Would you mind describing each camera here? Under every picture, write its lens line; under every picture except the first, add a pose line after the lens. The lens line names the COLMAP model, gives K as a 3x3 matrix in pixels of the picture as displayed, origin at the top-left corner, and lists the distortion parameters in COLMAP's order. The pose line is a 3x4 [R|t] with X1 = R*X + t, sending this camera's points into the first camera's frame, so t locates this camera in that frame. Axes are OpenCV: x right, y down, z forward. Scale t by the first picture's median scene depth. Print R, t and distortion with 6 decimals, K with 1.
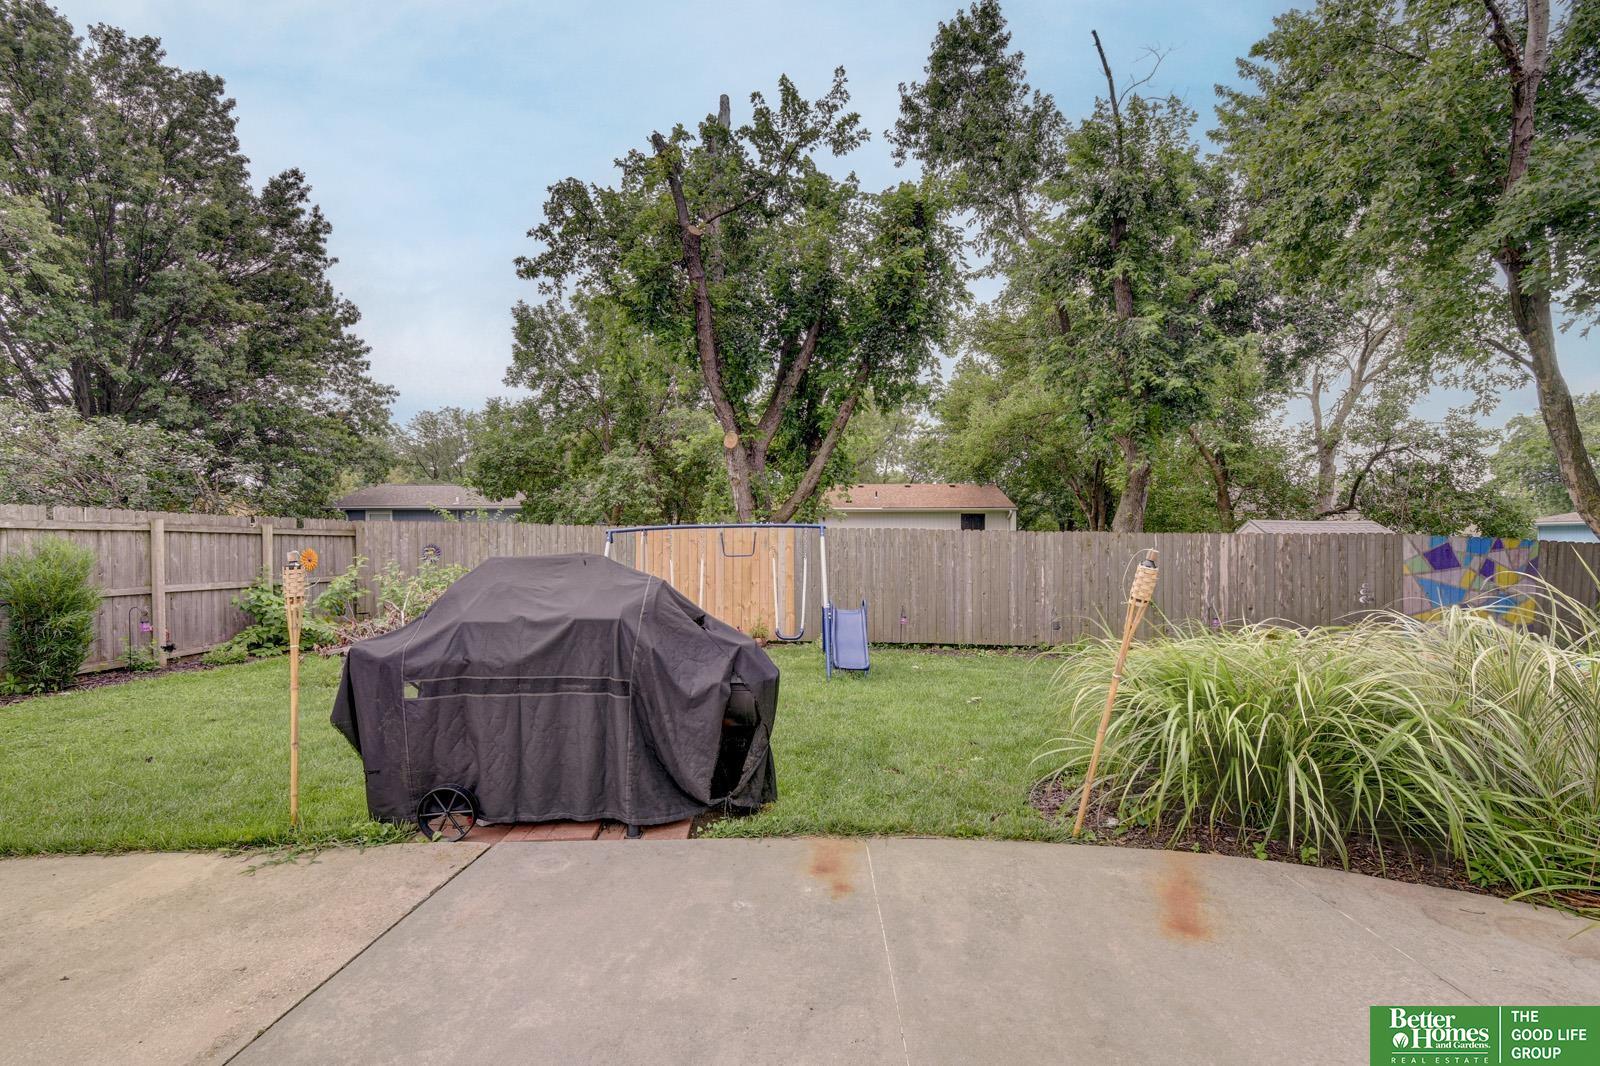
lens RADIAL K [[697.8, 0, 798.8], [0, 697.8, 538.7], [0, 0, 1]] dist [-0.001504, -0.003738]
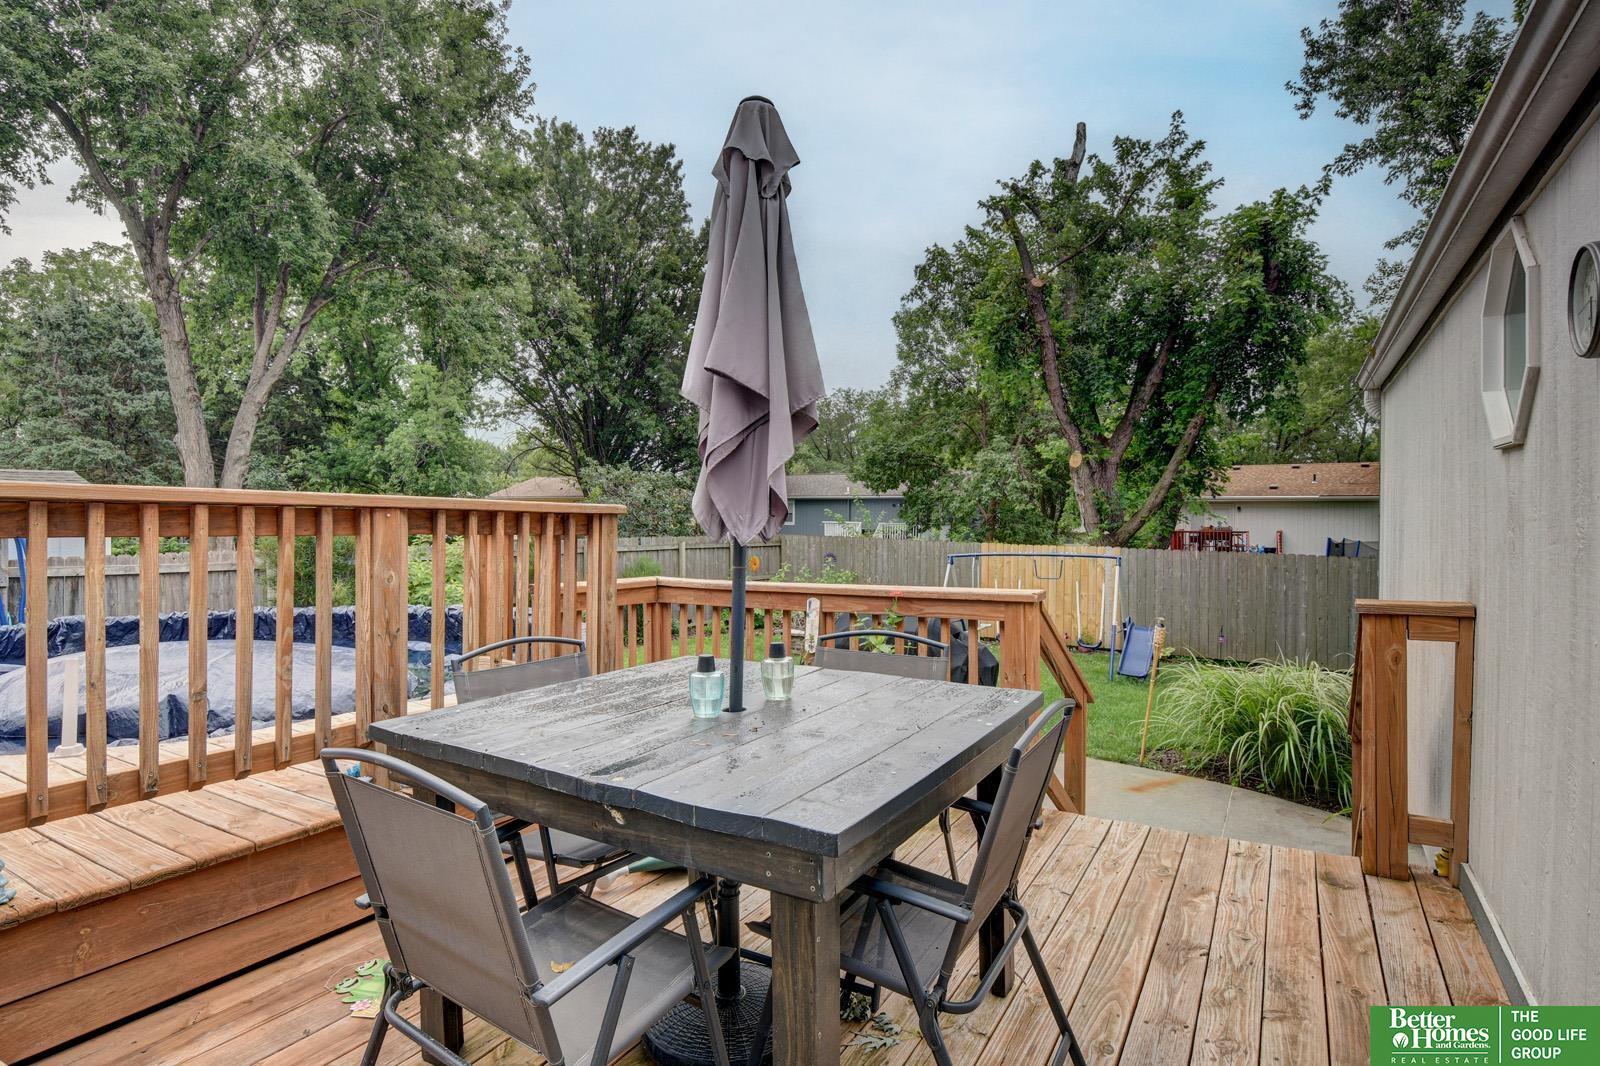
lens RADIAL K [[807.9, 0, 801.1], [0, 807.9, 528.1], [0, 0, 1]] dist [-0.002330, -0.001251]
pose [[0.871397, 0.013885, -0.490381, 0.092003], [-0.005528, 0.999814, 0.018487, -0.034993], [0.490547, -0.013398, 0.871312, -0.189571]]
